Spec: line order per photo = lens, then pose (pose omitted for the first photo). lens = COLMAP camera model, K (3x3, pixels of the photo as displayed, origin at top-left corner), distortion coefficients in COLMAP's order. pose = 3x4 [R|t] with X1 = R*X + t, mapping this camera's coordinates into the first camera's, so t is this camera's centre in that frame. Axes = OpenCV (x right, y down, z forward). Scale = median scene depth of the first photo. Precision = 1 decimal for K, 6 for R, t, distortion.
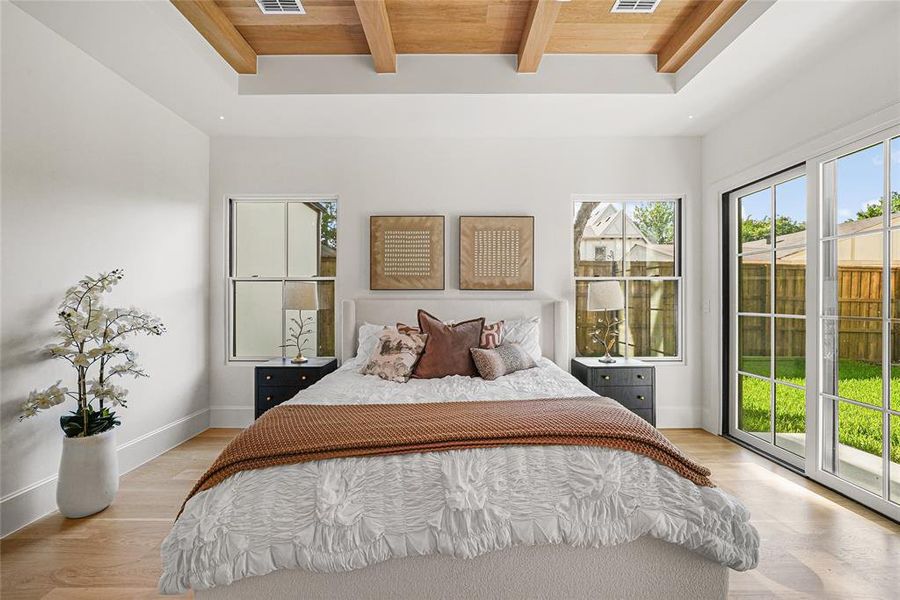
lens RADIAL K [[352.6, 0, 450.0], [0, 352.6, 300.0], [0, 0, 1]] dist [-0.006973, -0.000171]
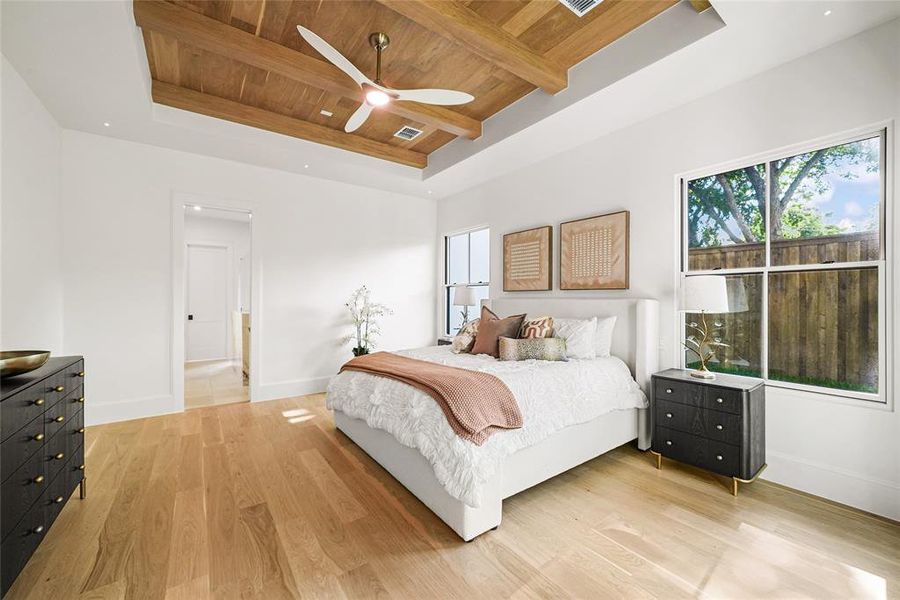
lens RADIAL K [[352.6, 0, 450.0], [0, 352.6, 300.0], [0, 0, 1]] dist [-0.006973, -0.000171]
pose [[0.589385, 0.003758, -0.807844, 0.723190], [-0.000448, 0.999991, 0.004325, -0.001983], [0.807852, -0.002188, 0.589381, 0.062869]]
